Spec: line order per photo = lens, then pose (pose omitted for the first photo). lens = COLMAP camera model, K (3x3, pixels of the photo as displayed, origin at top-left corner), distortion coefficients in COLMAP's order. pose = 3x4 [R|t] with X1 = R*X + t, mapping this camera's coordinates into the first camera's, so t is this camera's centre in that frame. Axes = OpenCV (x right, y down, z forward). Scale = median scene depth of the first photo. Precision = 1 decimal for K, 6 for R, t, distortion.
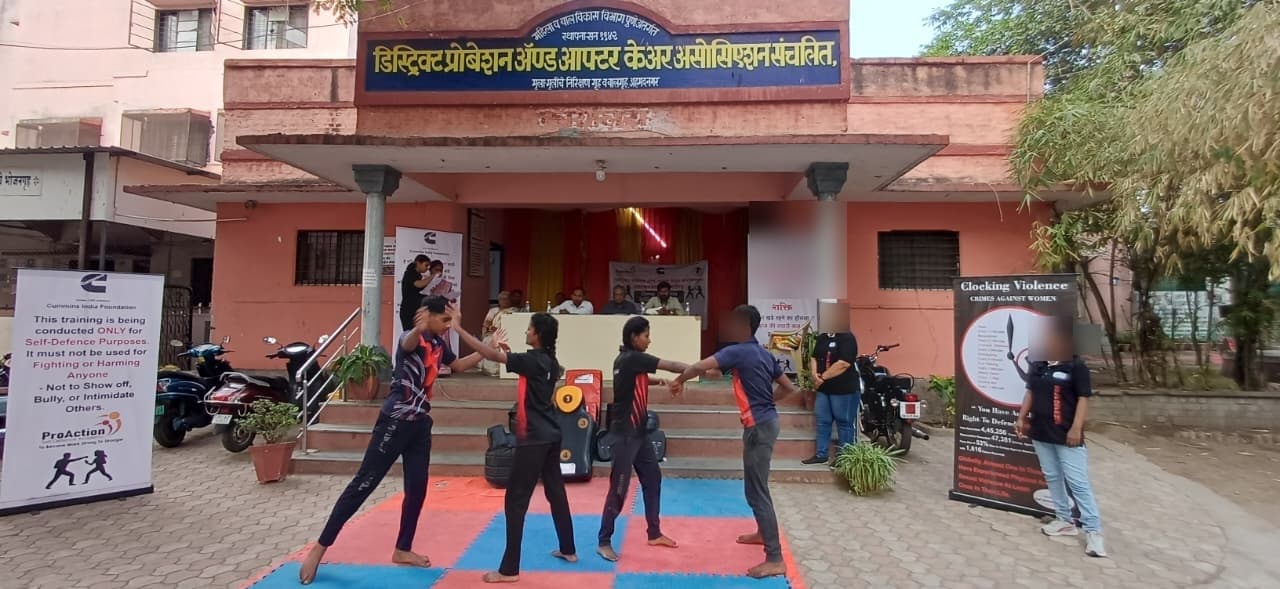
lens RADIAL K [[612.0, 0, 649.3], [0, 612.0, 265.4], [0, 0, 1]] dist [-0.002319, -0.001032]
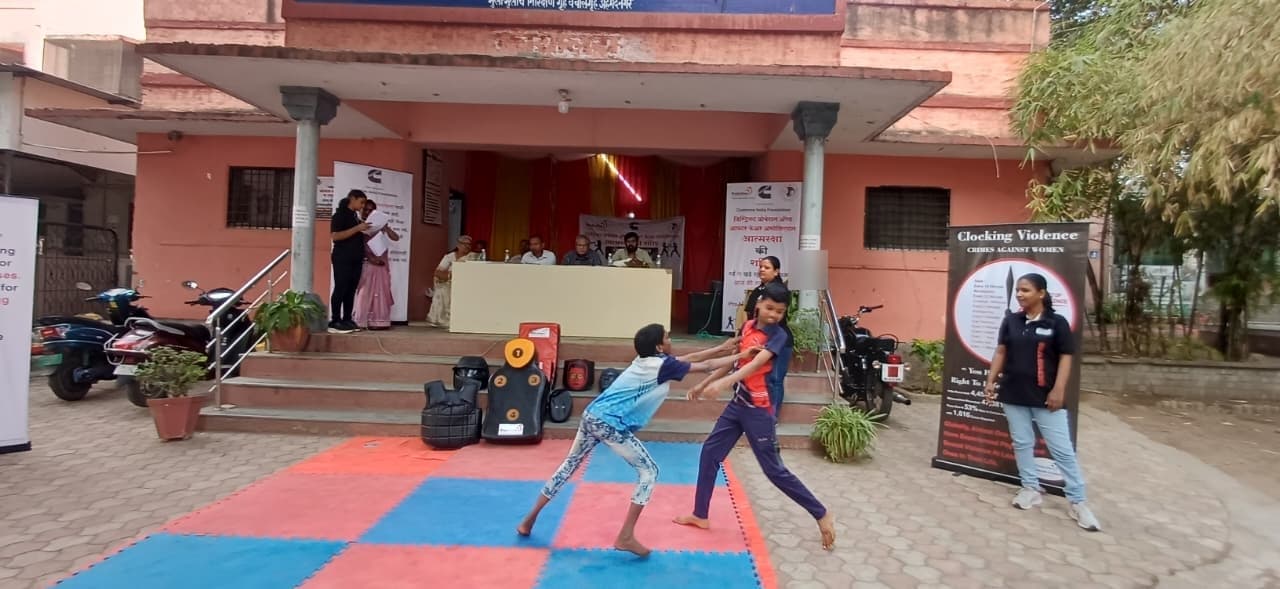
lens RADIAL K [[621.6, 0, 657.4], [0, 621.6, 267.1], [0, 0, 1]] dist [-0.006974, 0.000046]
pose [[0.998745, 0.023964, 0.043968, 0.023024], [-0.026483, 0.997986, 0.057639, 0.029833], [-0.042498, -0.058731, 0.997369, 0.079849]]
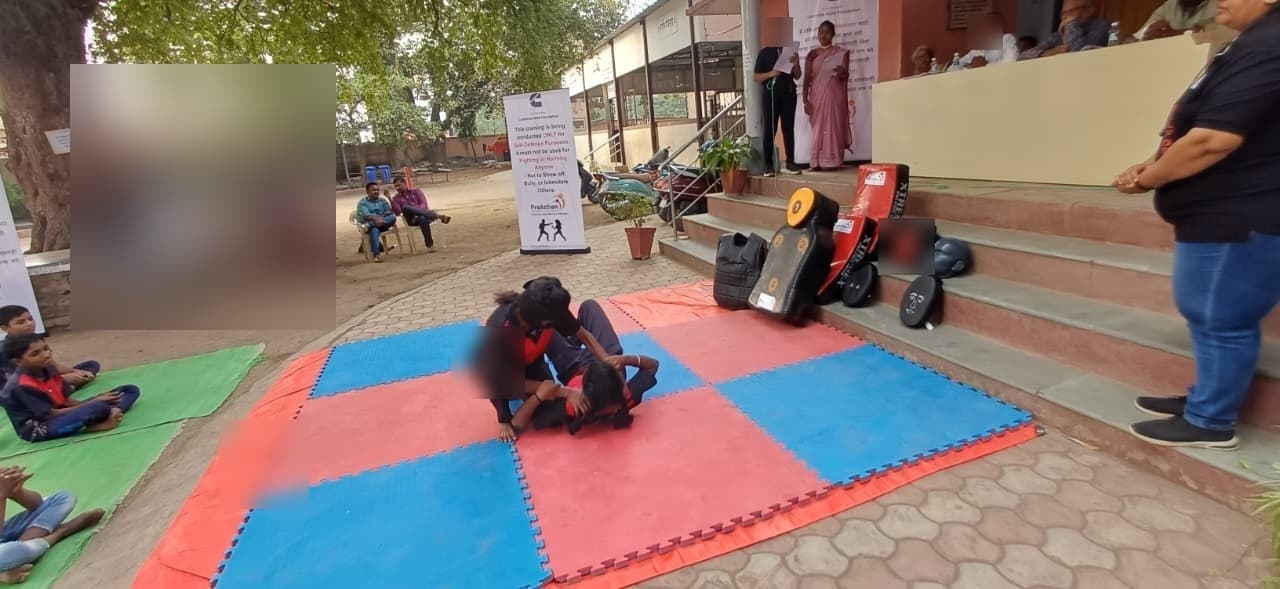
lens RADIAL K [[612.0, 0, 649.3], [0, 612.0, 265.4], [0, 0, 1]] dist [-0.002319, -0.001032]
pose [[0.356919, 0.157602, -0.920744, 0.368345], [0.165038, 0.959521, 0.228215, 0.082249], [0.919441, -0.233412, 0.316461, 0.517888]]
